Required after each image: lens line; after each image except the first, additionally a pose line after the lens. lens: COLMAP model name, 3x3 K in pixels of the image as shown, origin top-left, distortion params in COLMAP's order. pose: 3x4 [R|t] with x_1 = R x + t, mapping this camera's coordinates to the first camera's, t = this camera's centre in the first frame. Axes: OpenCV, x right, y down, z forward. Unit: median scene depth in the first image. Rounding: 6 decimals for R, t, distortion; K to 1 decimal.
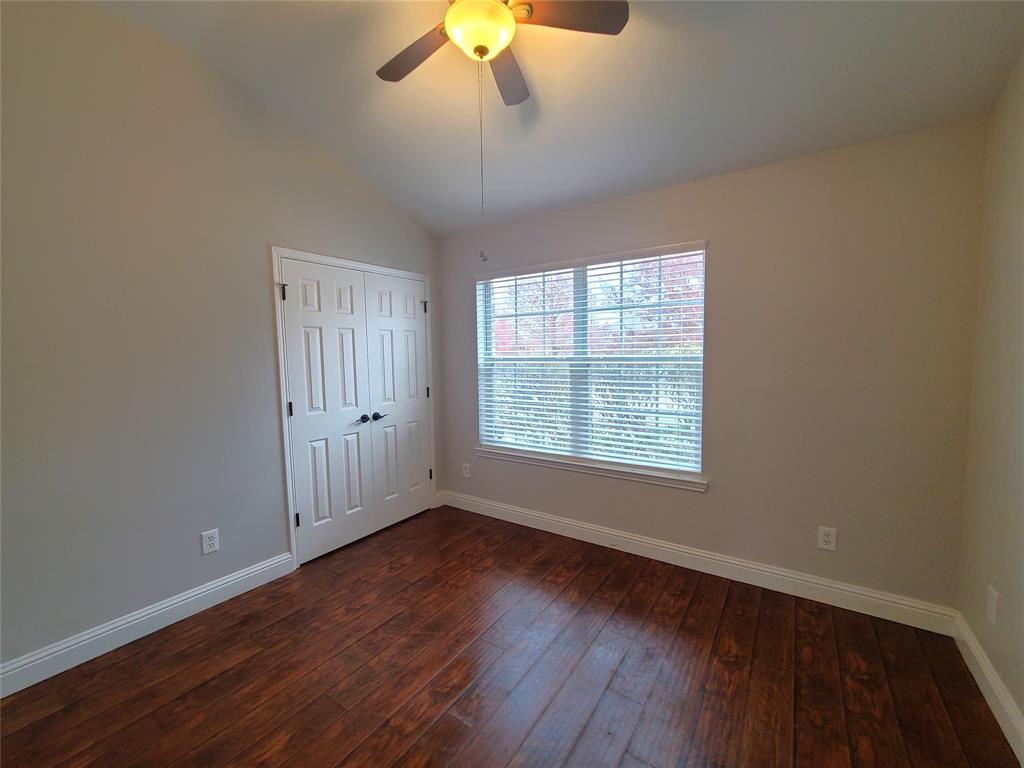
lens RADIAL K [[418.3, 0, 517.0], [0, 418.3, 386.6], [0, 0, 1]] dist [-0.003409, -0.000141]
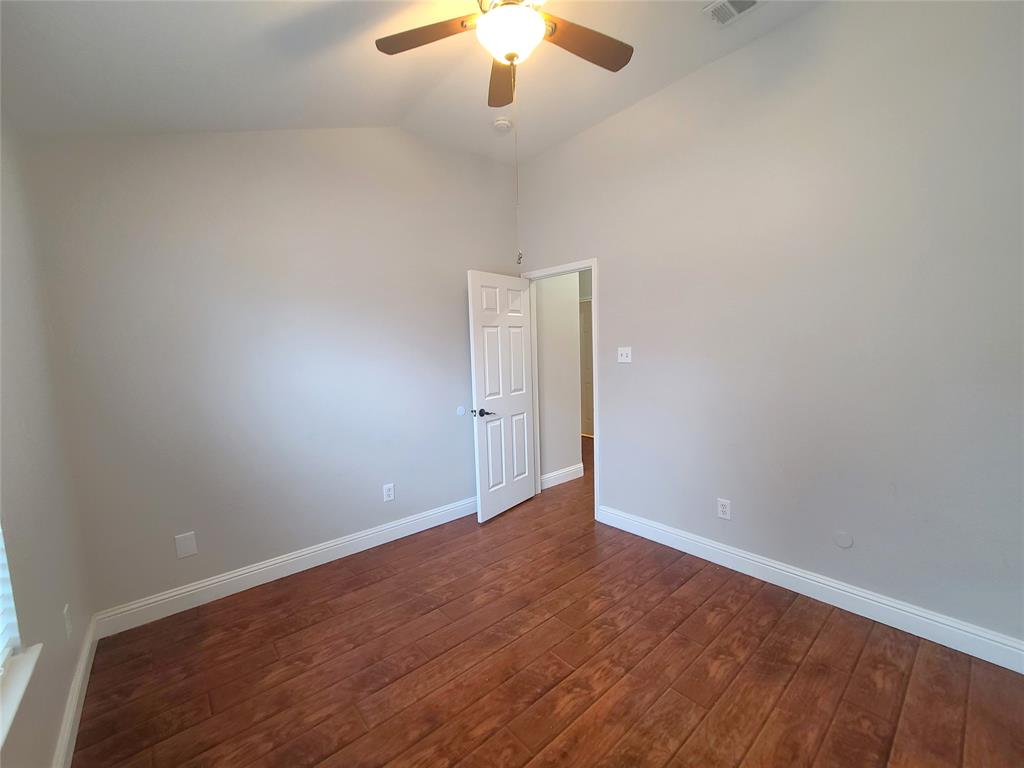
lens RADIAL K [[418.3, 0, 517.0], [0, 418.3, 386.6], [0, 0, 1]] dist [-0.003409, -0.000141]
pose [[-0.964221, 0.020824, 0.264279, -0.313038], [0.067260, 0.983506, 0.167904, -0.159157], [-0.256424, 0.179673, -0.949718, 1.869663]]
